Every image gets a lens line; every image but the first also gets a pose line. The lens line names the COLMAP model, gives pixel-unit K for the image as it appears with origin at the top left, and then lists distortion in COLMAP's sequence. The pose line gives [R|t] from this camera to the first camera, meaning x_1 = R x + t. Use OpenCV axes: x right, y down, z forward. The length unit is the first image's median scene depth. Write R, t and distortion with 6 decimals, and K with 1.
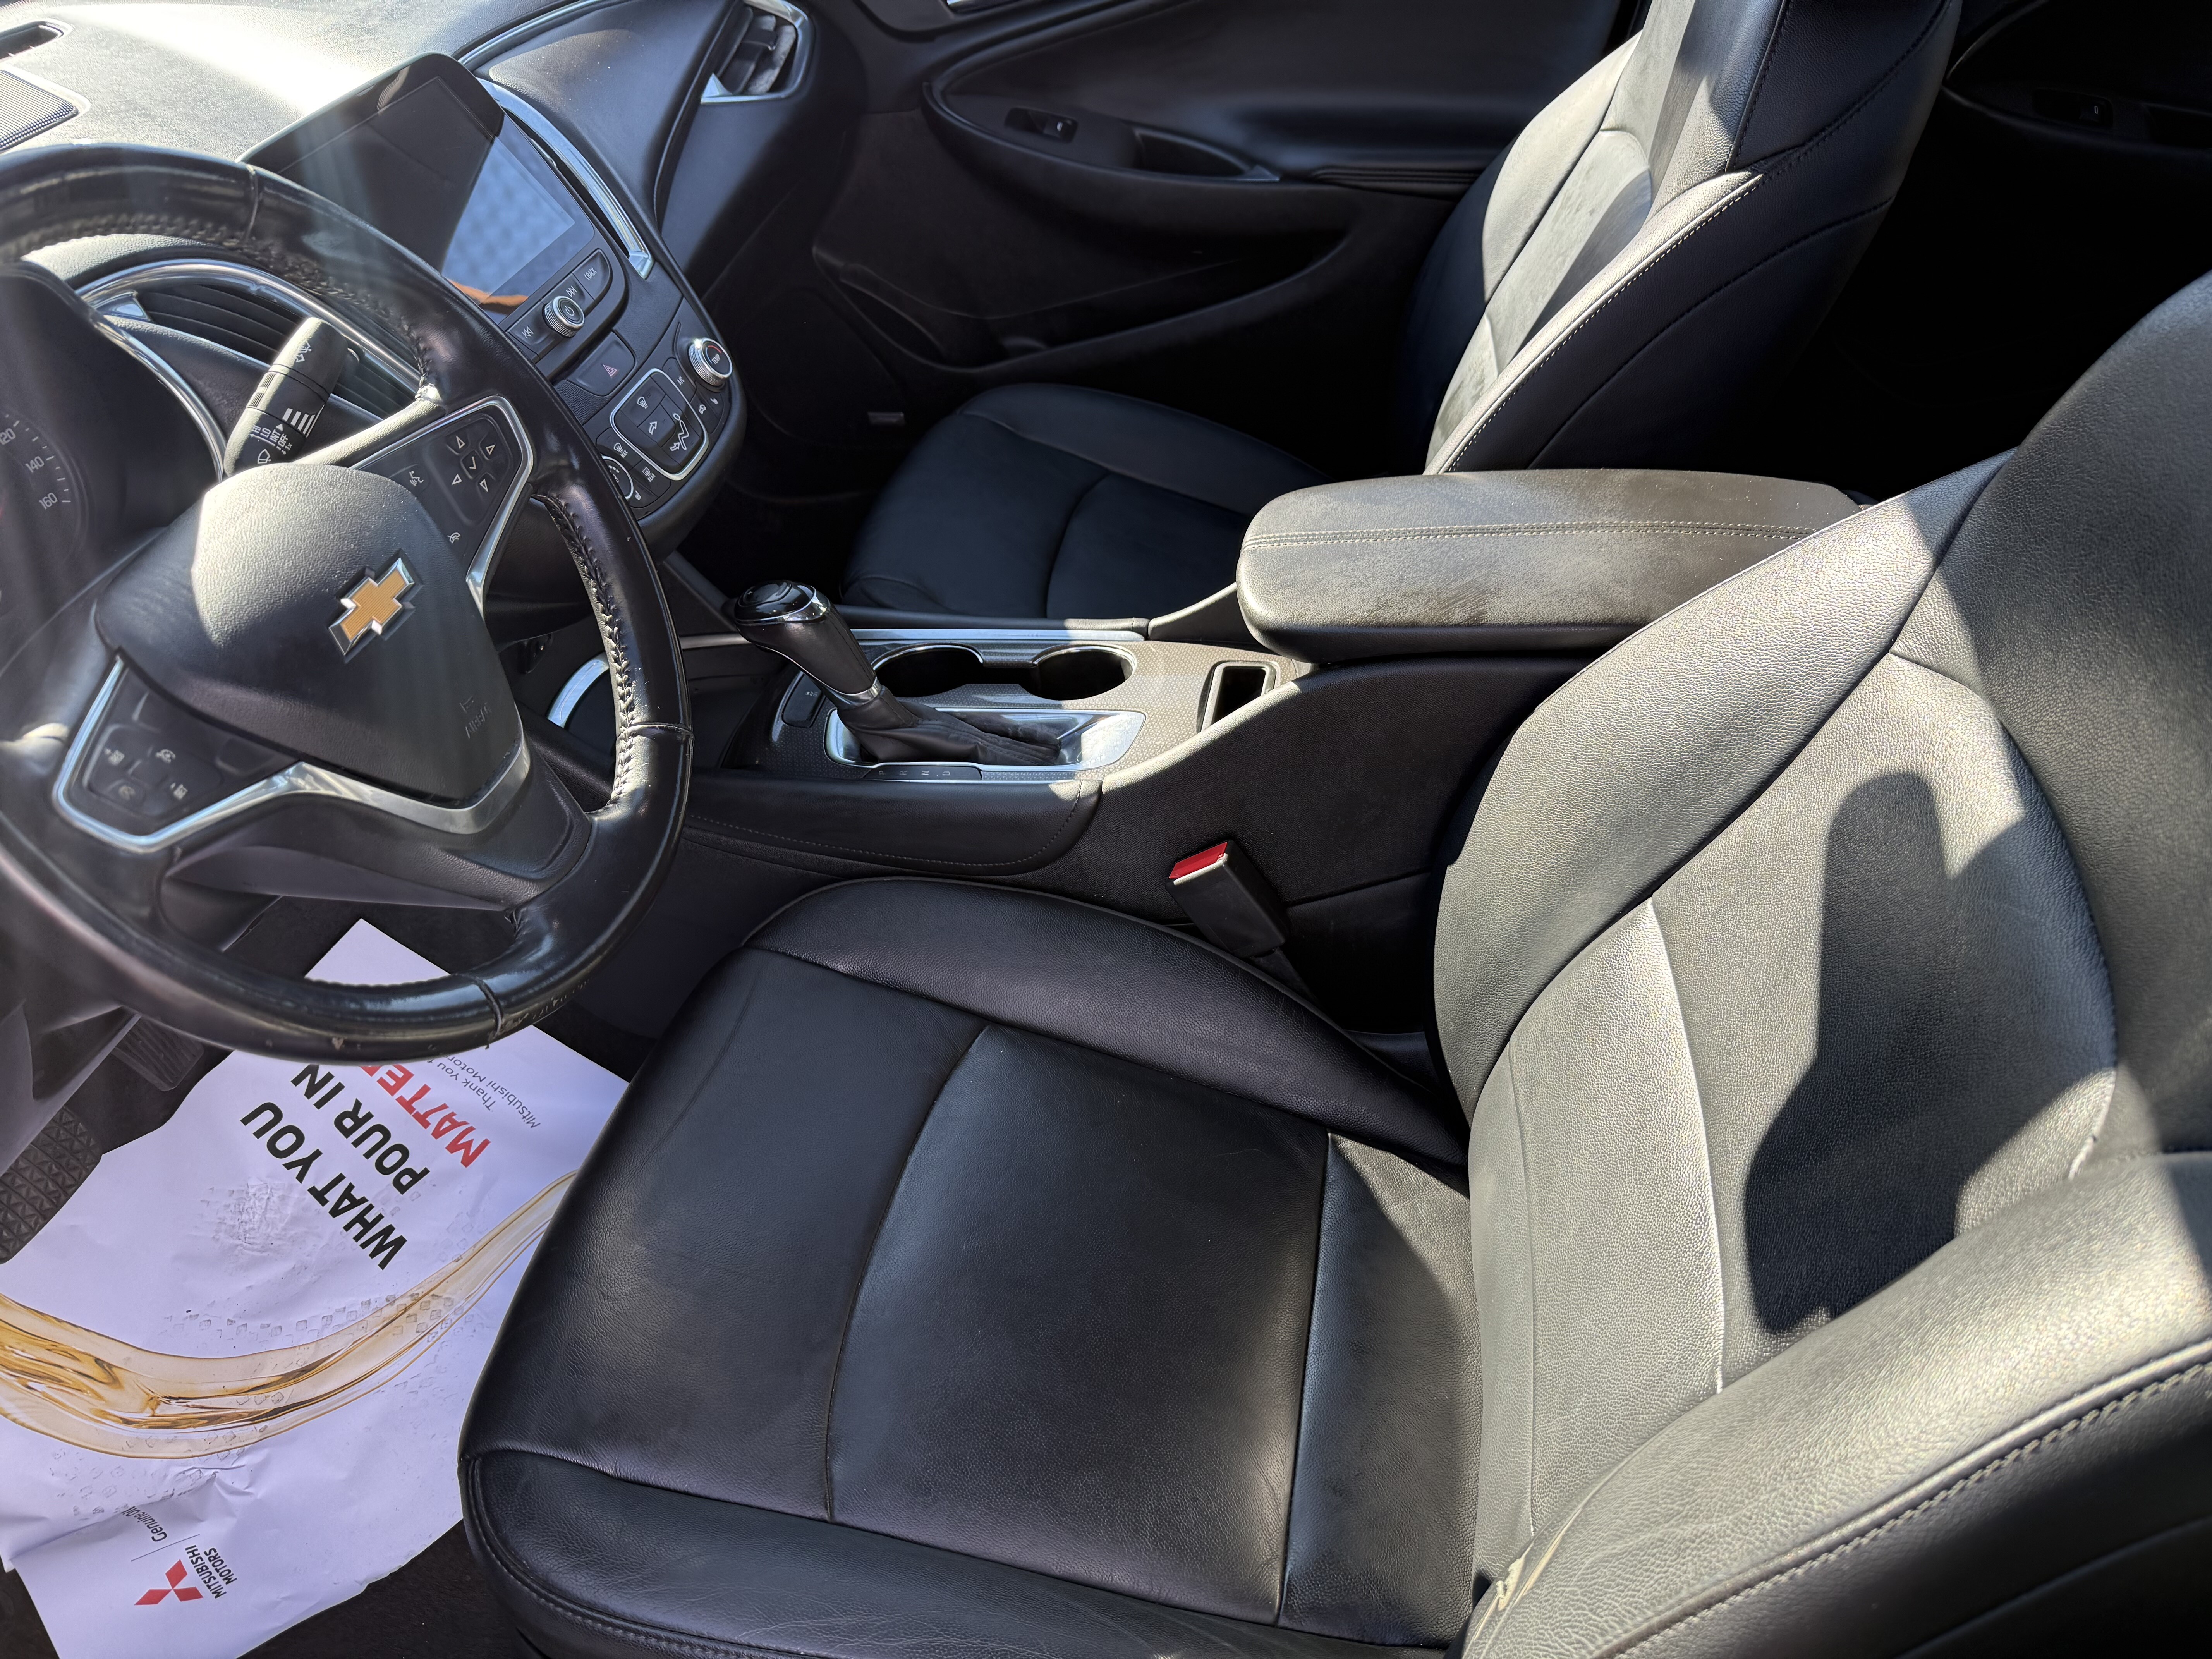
lens RADIAL K [[1754.5, 0, 1106.0], [0, 1754.5, 829.5], [0, 0, 1]] dist [0.331980, -0.364256]
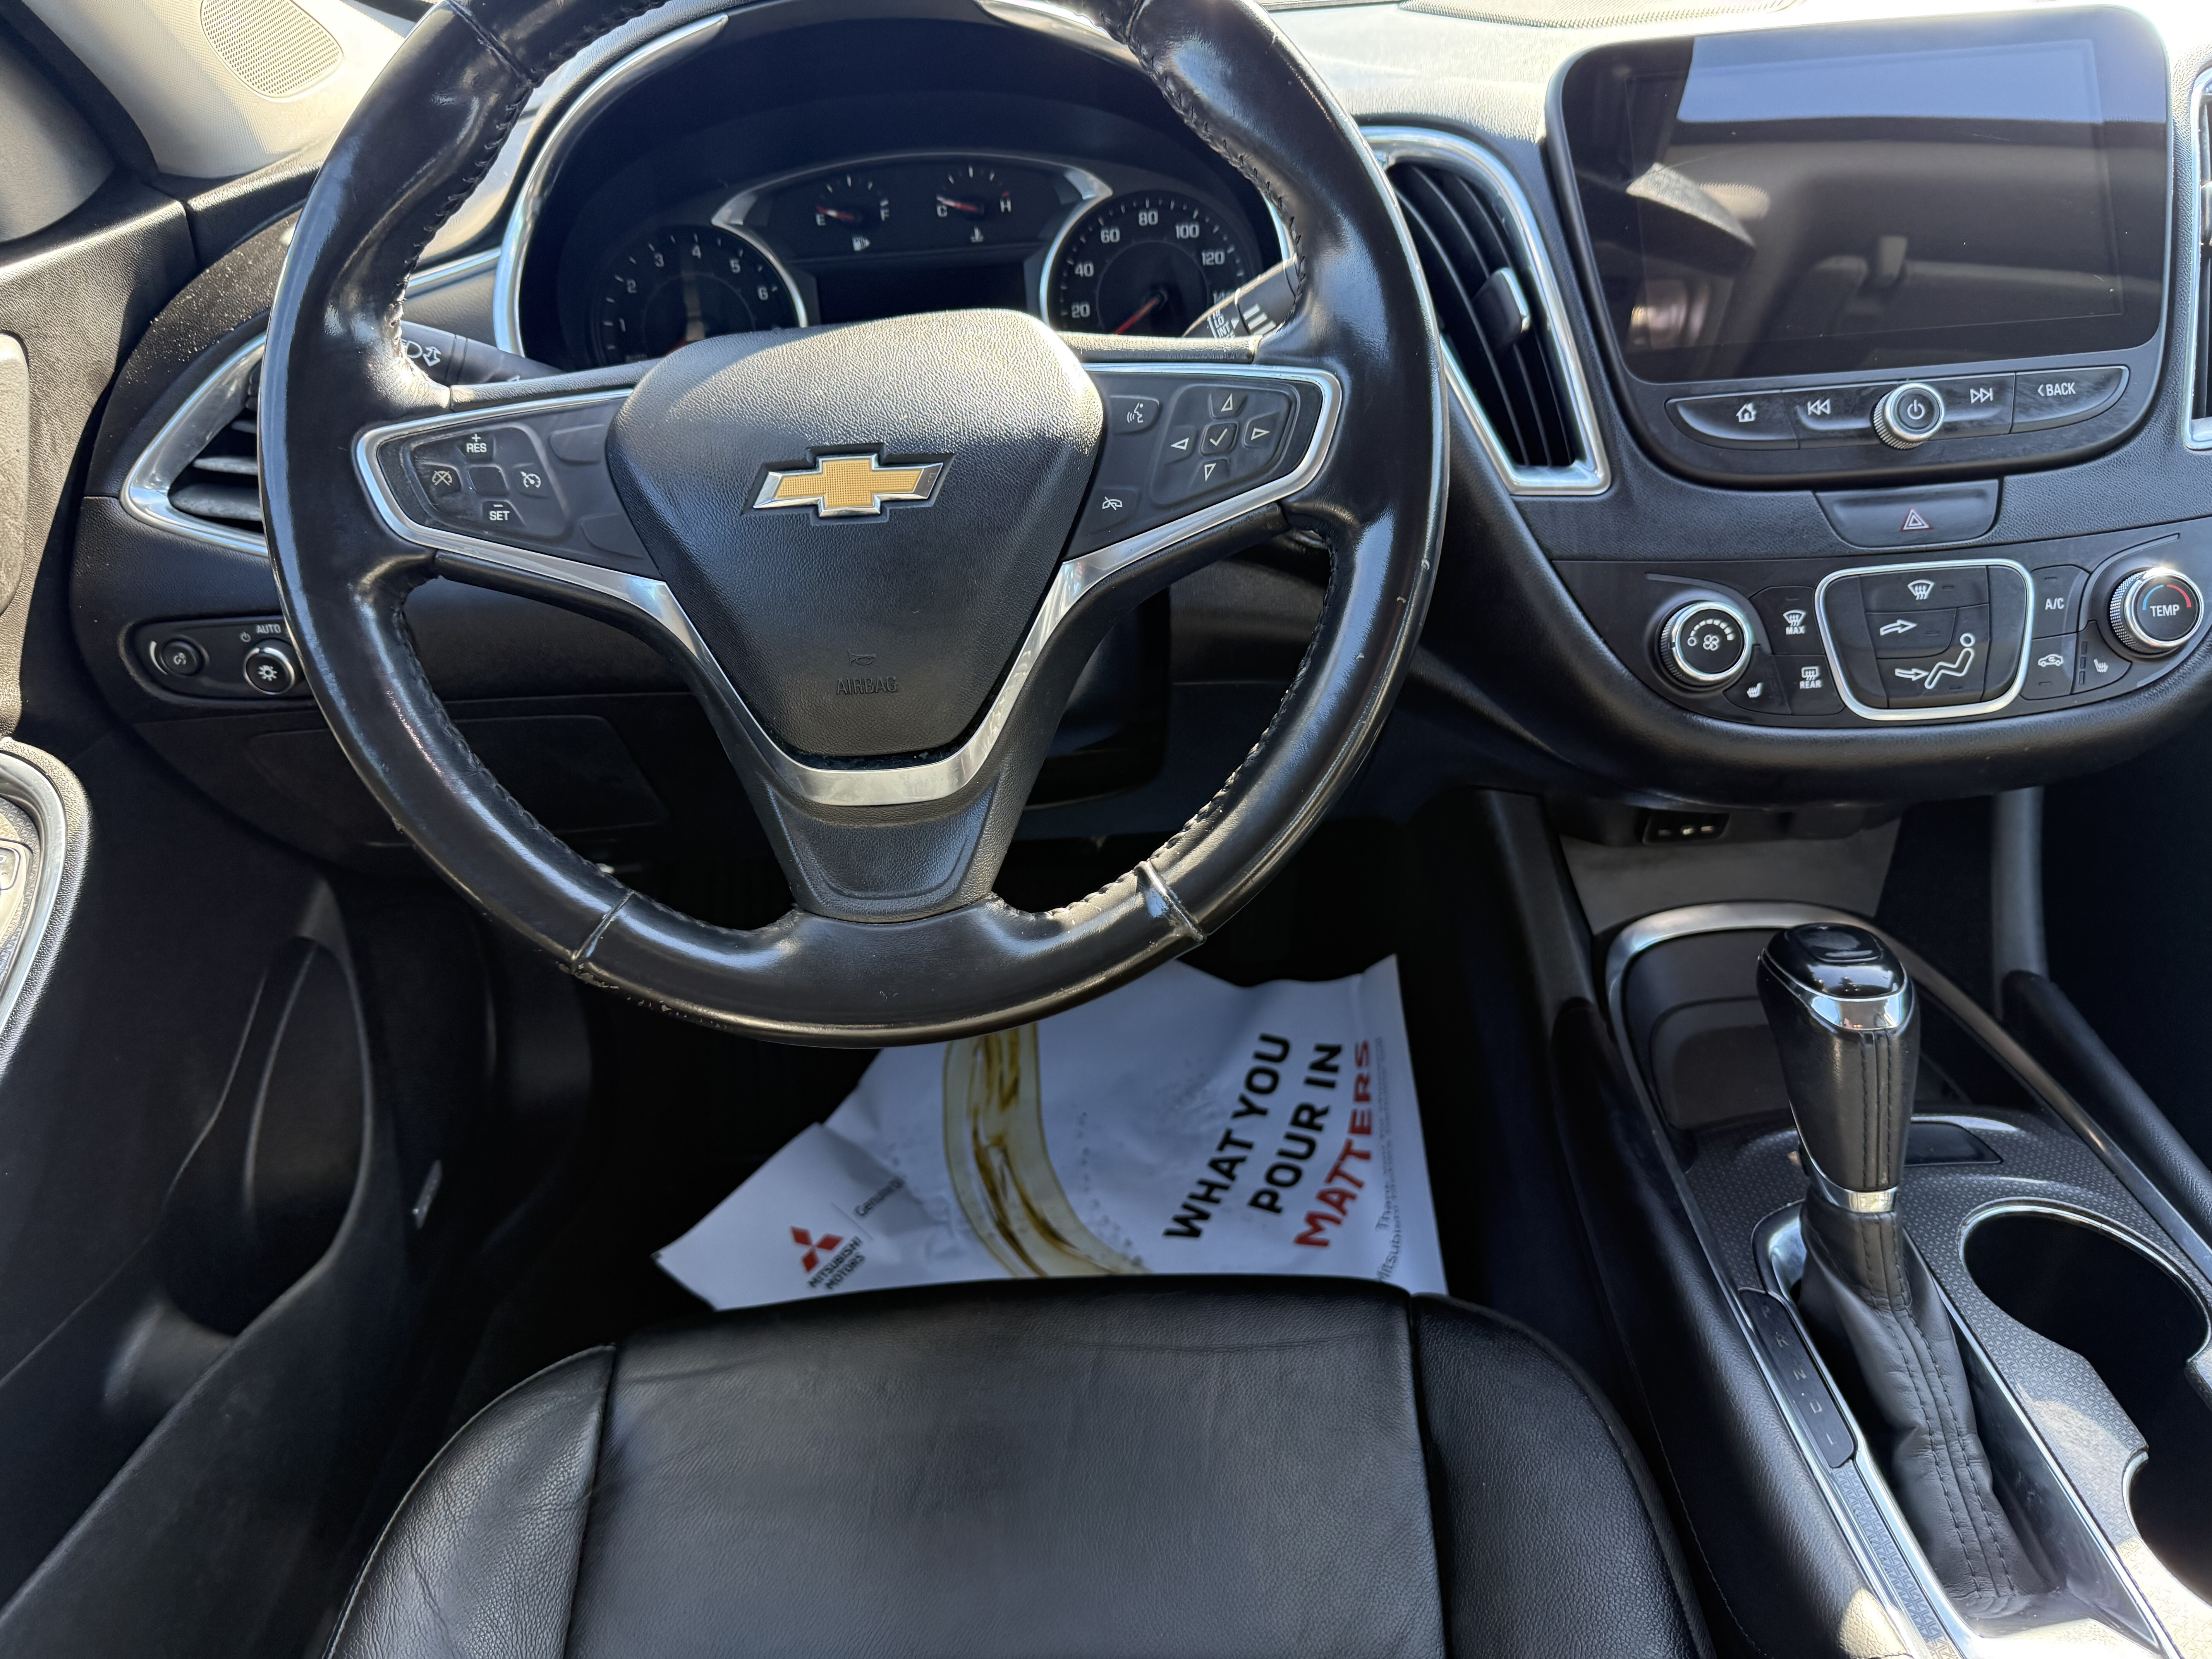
lens RADIAL K [[1754.5, 0, 1106.0], [0, 1754.5, 829.5], [0, 0, 1]] dist [0.331980, -0.364256]
pose [[0.191377, 0.569712, -0.799252, 0.190322], [-0.586409, 0.719360, 0.372352, -0.213258], [0.787083, 0.397429, 0.471753, 0.462704]]
